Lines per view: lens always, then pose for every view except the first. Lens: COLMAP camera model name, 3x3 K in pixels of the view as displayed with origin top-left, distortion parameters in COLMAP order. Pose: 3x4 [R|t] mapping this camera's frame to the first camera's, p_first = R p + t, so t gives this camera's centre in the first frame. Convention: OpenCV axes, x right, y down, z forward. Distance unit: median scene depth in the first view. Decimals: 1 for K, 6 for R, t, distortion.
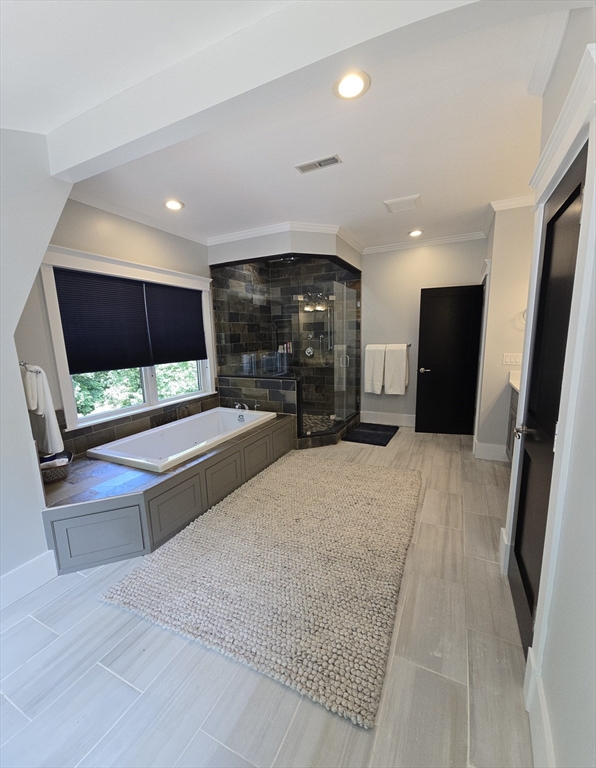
lens RADIAL K [[321.9, 0, 300.3], [0, 321.9, 393.5], [0, 0, 1]] dist [-0.000250, -0.000010]
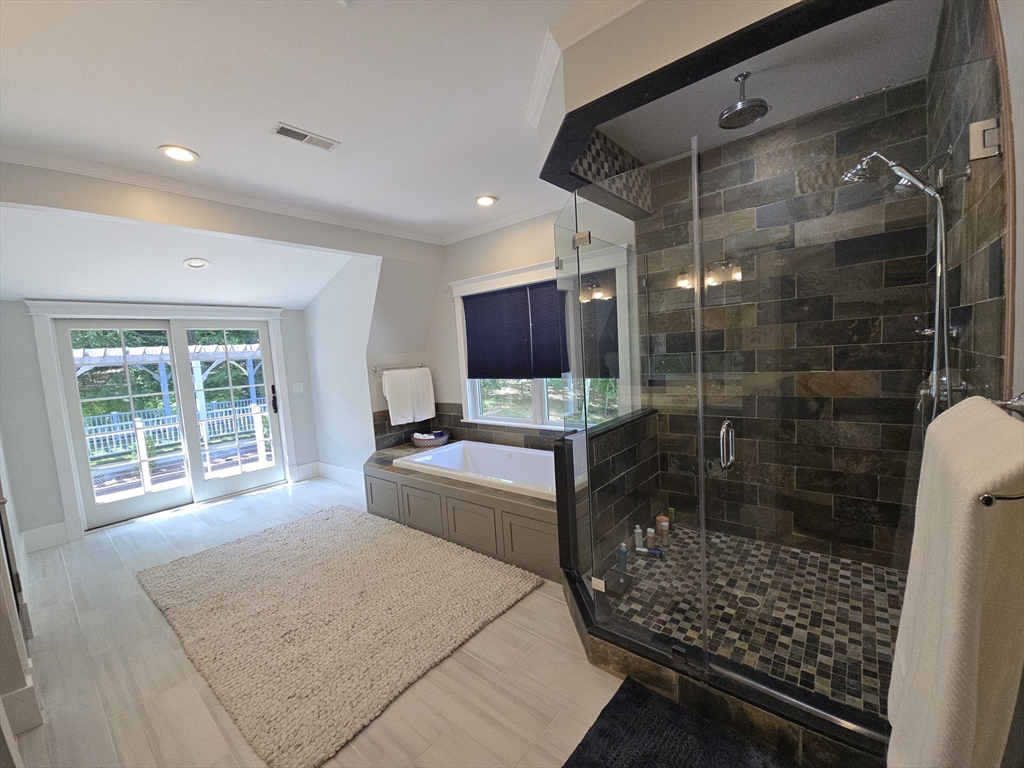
lens RADIAL K [[418.7, 0, 508.1], [0, 418.7, 389.4], [0, 0, 1]] dist [-0.001063, -0.000014]
pose [[-0.252682, 0.132918, -0.958376, 0.676073], [-0.104786, 0.980934, 0.163674, -0.248024], [0.961859, 0.141782, -0.233936, 1.259584]]
